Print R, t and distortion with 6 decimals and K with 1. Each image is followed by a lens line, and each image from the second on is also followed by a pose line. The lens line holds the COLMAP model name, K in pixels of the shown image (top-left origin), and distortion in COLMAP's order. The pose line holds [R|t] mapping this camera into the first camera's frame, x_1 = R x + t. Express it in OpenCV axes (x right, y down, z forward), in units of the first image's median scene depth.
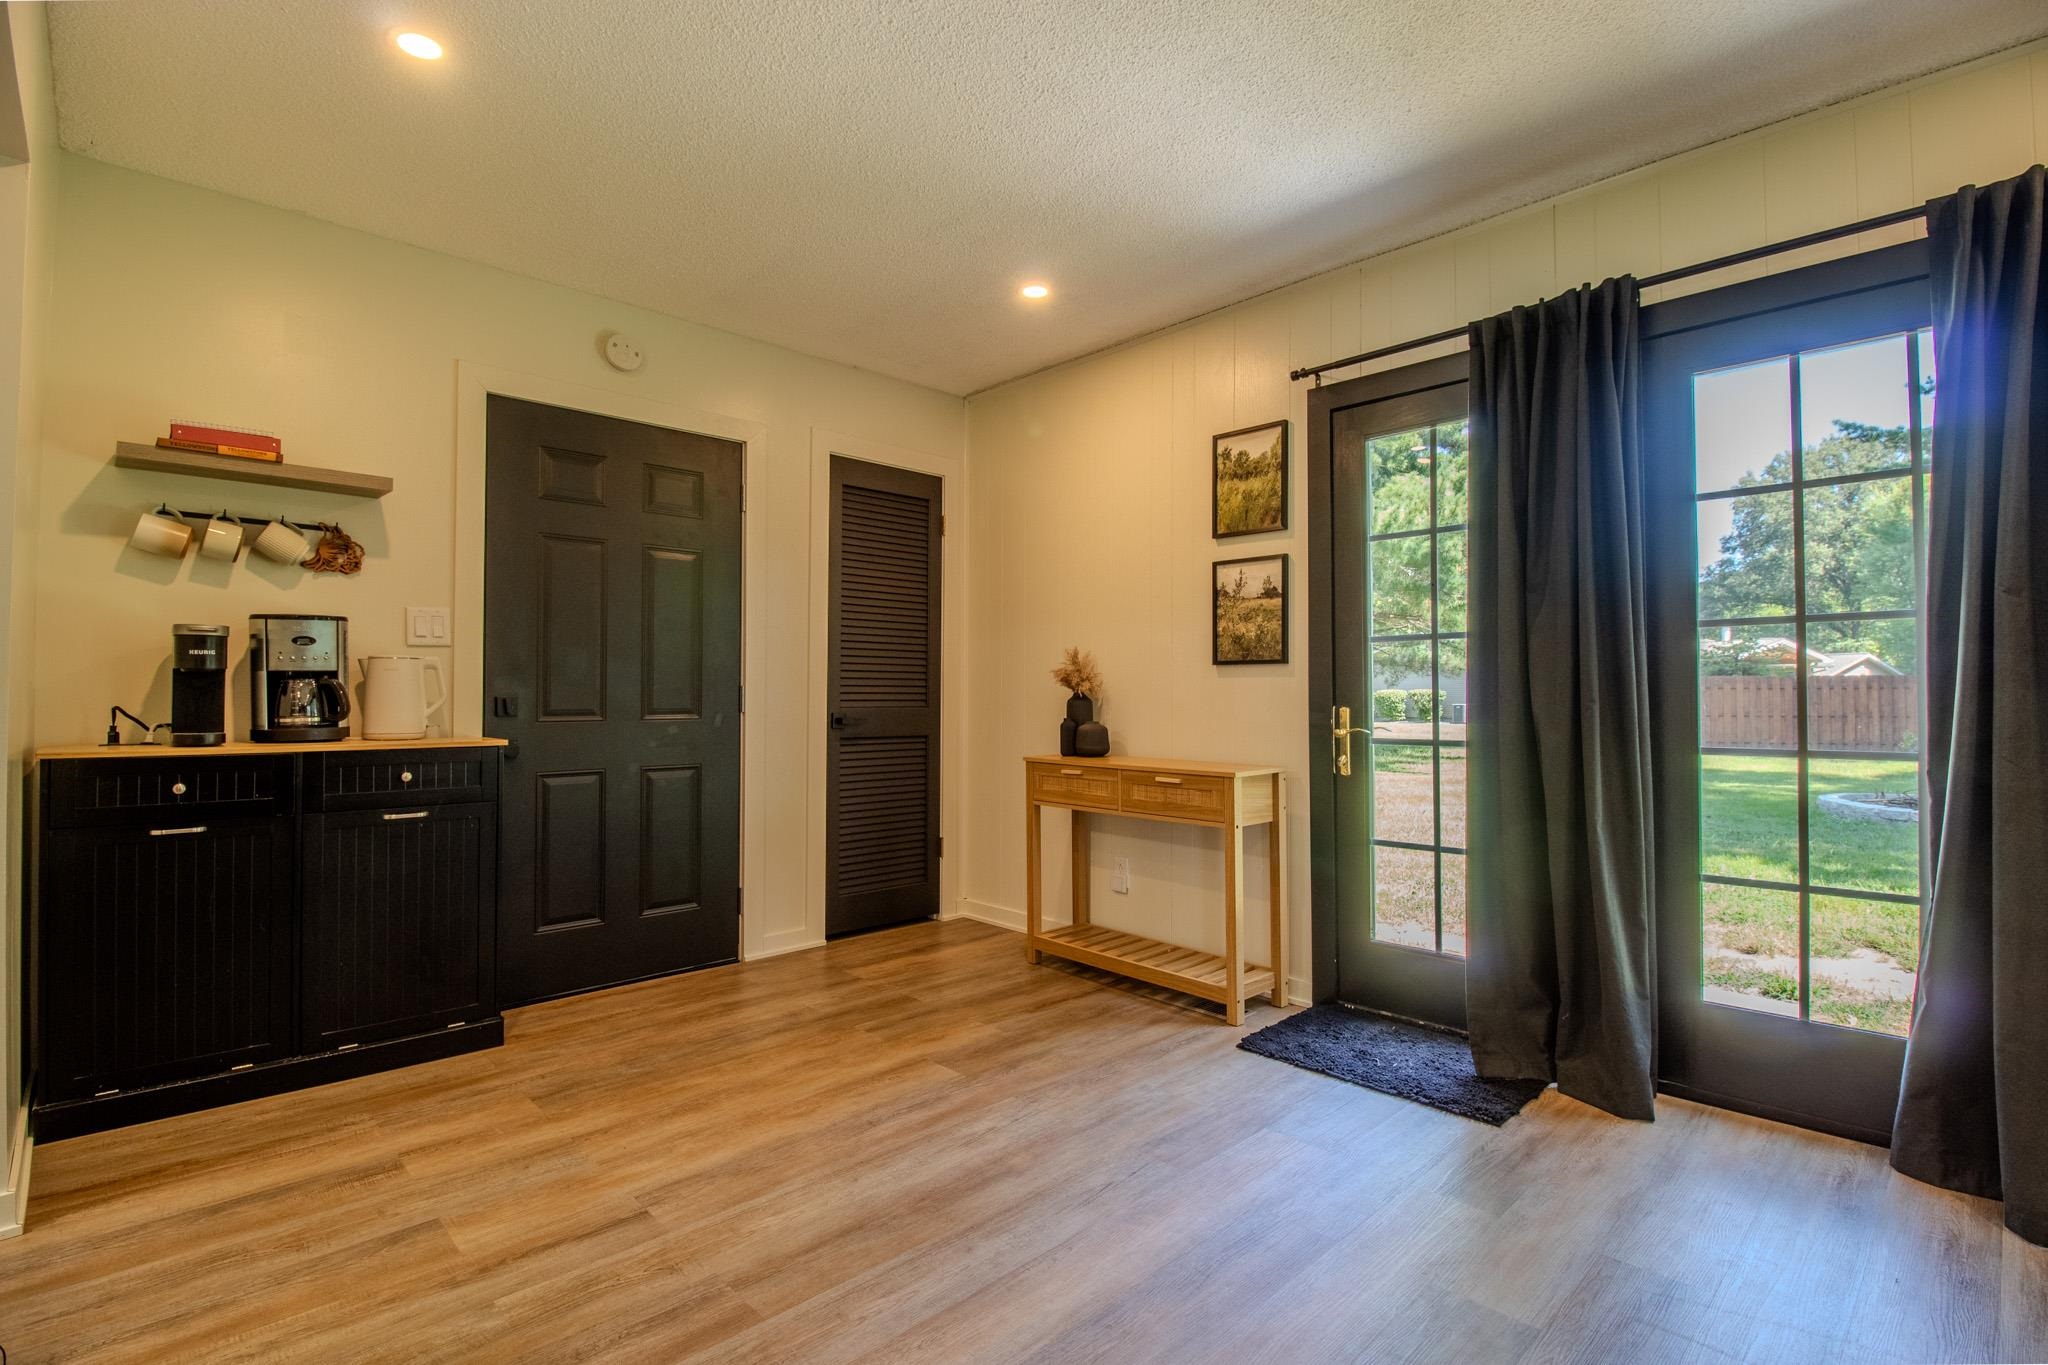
lens RADIAL K [[956.4, 0, 1011.0], [0, 956.4, 680.8], [0, 0, 1]] dist [-0.010851, -0.006214]
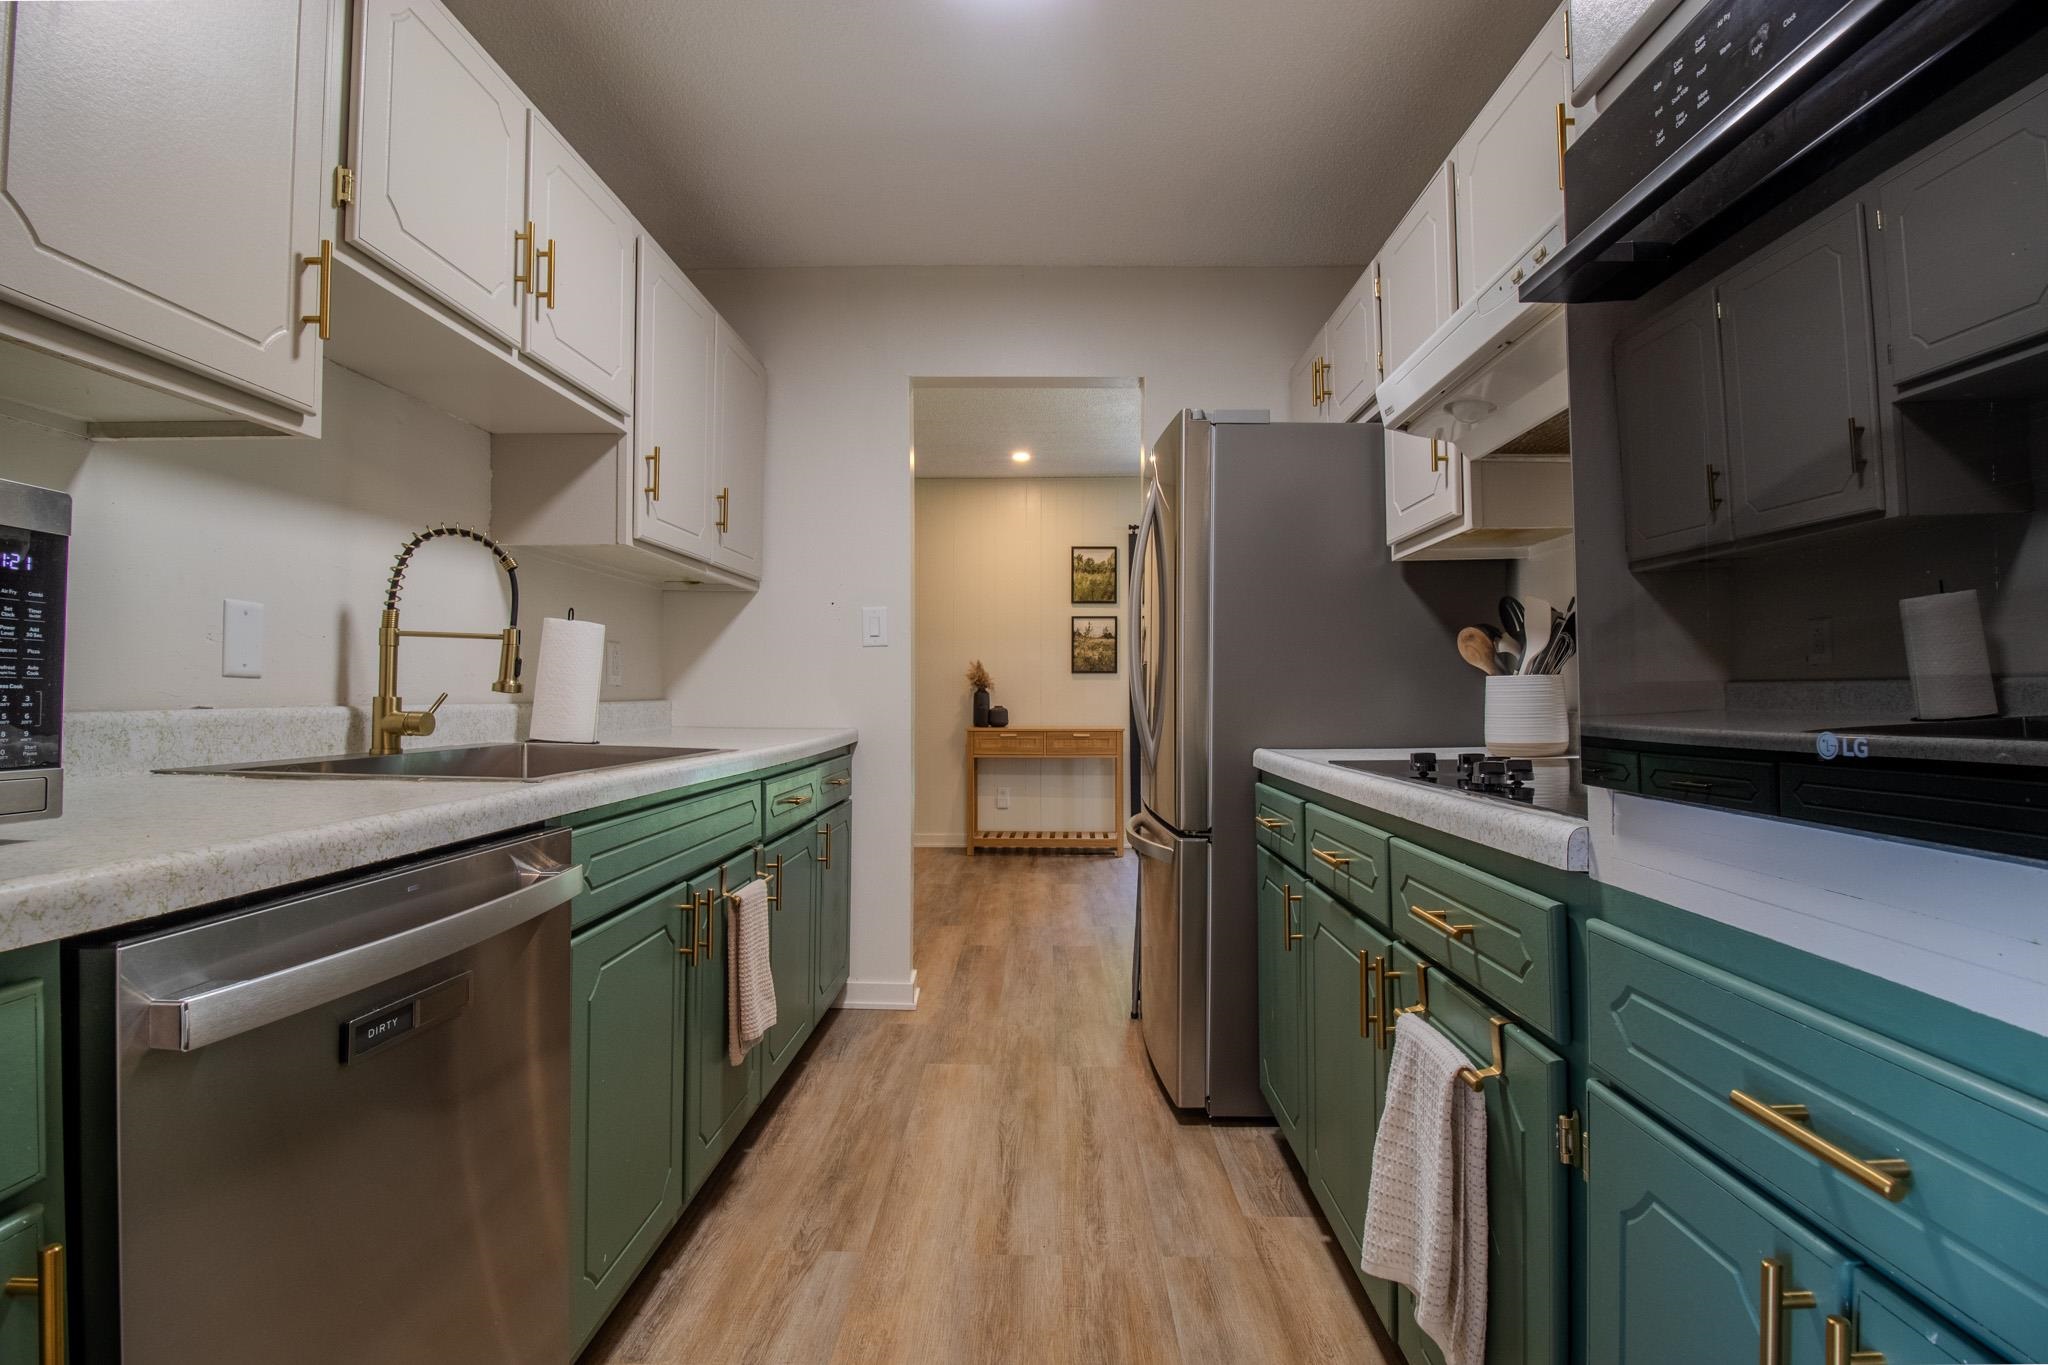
lens RADIAL K [[956.4, 0, 1019.4], [0, 956.4, 671.1], [0, 0, 1]] dist [-0.010851, -0.006214]
pose [[0.707049, 0.018101, 0.706933, -1.155304], [-0.012473, 0.999836, -0.013126, 0.004889], [-0.707055, 0.000463, 0.707158, -0.214852]]
